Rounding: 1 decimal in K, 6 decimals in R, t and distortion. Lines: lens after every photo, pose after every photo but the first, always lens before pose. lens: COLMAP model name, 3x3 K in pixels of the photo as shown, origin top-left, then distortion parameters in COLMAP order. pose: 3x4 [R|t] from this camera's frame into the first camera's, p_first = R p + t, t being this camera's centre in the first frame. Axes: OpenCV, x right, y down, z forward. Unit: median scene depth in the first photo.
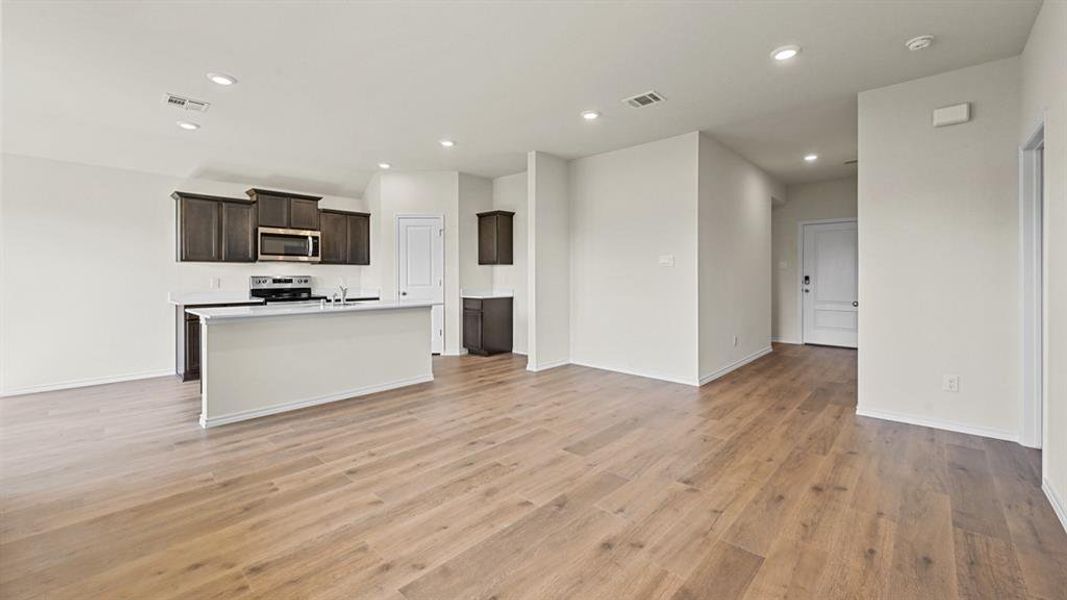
lens RADIAL K [[426.7, 0, 532.9], [0, 426.7, 277.4], [0, 0, 1]] dist [0.000704, 0.001174]
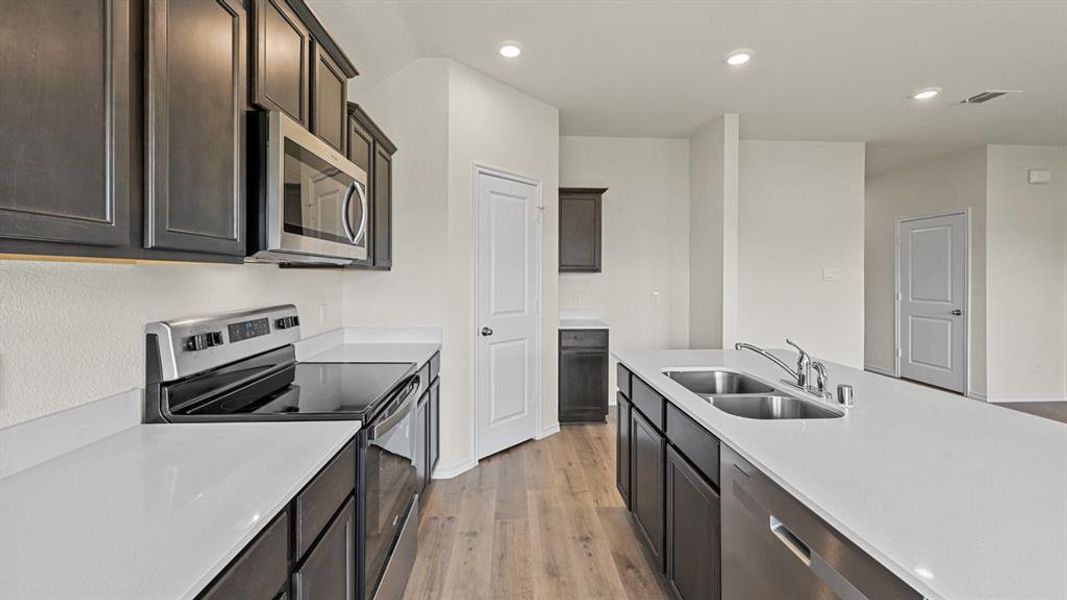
lens RADIAL K [[426.7, 0, 532.9], [0, 426.7, 277.1], [0, 0, 1]] dist [0.000704, 0.001174]
pose [[0.689827, 0.001380, 0.723973, -0.658282], [-0.002146, 0.999998, 0.000139, -0.025317], [-0.723971, -0.001650, 0.689829, 0.680369]]
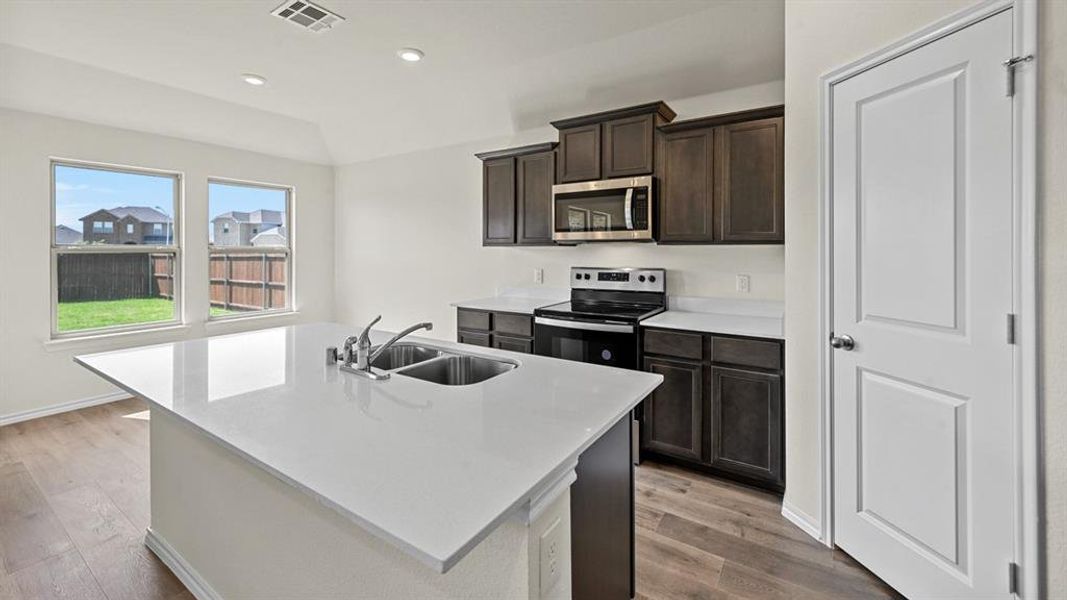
lens RADIAL K [[426.7, 0, 529.4], [0, 426.7, 251.7], [0, 0, 1]] dist [0.000704, 0.001174]
pose [[0.166562, 0.004416, -0.986021, -0.061362], [-0.000445, 0.999990, 0.004404, -0.026356], [0.986031, -0.000295, 0.166562, 0.800184]]
